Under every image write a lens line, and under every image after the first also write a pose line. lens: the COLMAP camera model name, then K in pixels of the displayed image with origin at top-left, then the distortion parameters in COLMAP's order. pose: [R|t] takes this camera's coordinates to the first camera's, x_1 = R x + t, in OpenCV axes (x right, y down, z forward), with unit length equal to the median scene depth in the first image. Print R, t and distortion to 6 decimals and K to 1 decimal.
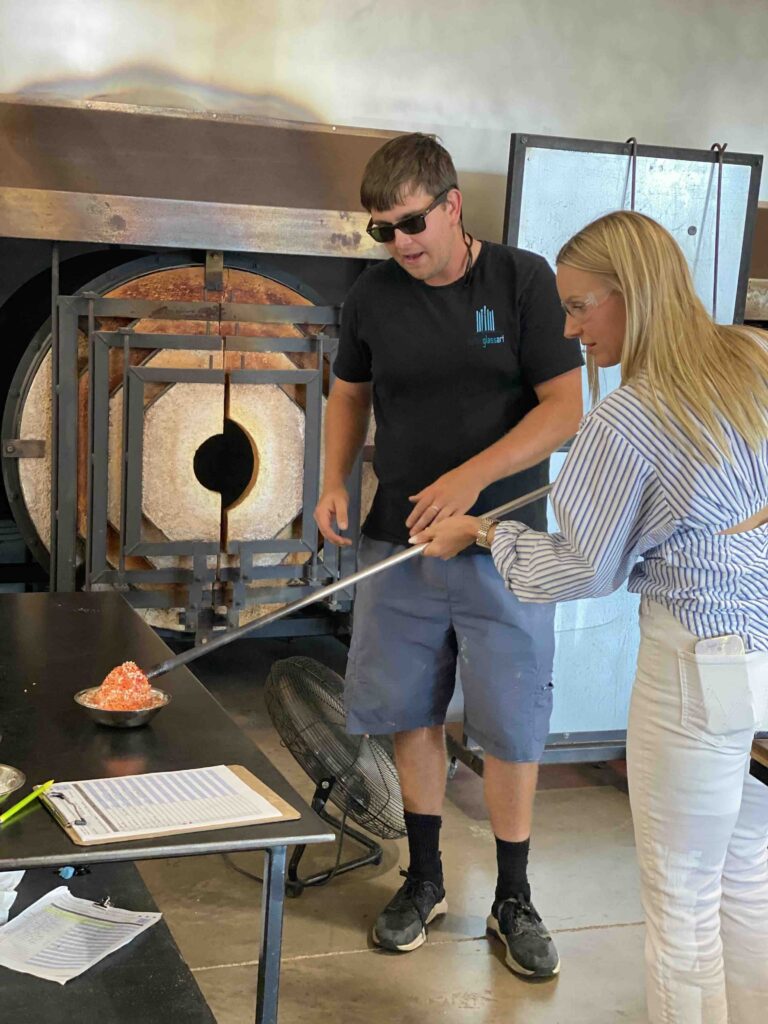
lens RADIAL K [[1555.1, 0, 384.6], [0, 1555.1, 509.6], [0, 0, 1]] dist [0.206338, 0.000000]
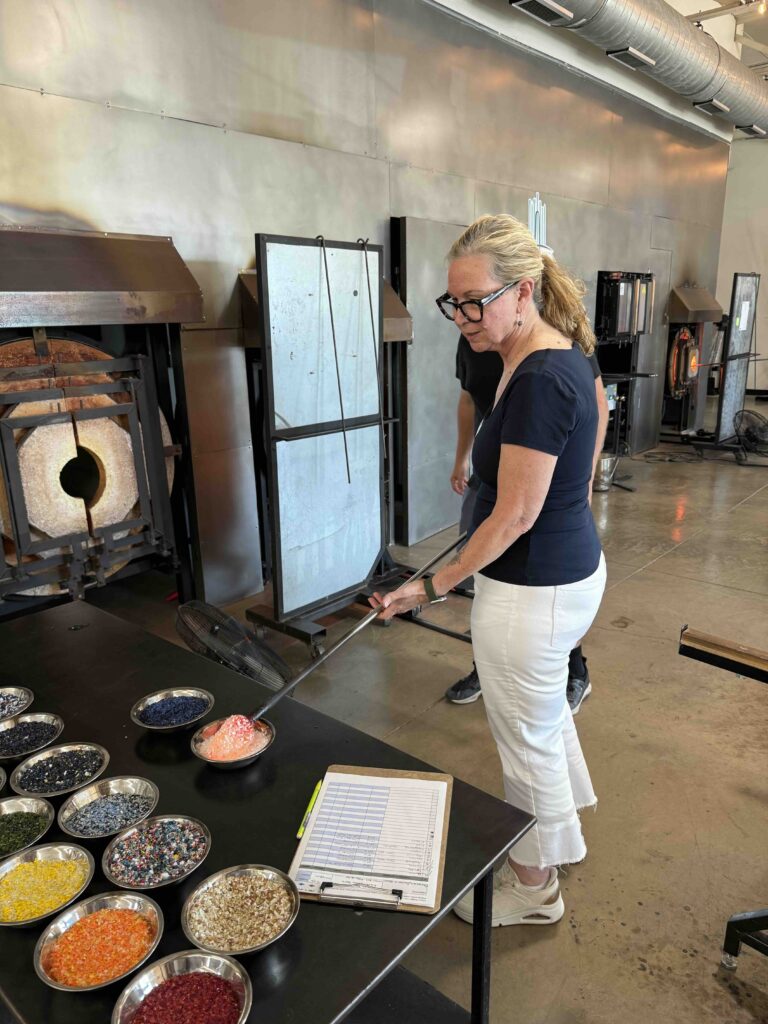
lens RADIAL K [[724.2, 0, 383.9], [0, 724.2, 515.6], [0, 0, 1]] dist [0.017105, -0.025918]
pose [[0.872663, -0.199396, 0.445758, -0.163668], [0.141307, 0.976894, 0.160347, -0.062386], [-0.467431, -0.076940, 0.880675, 0.280678]]
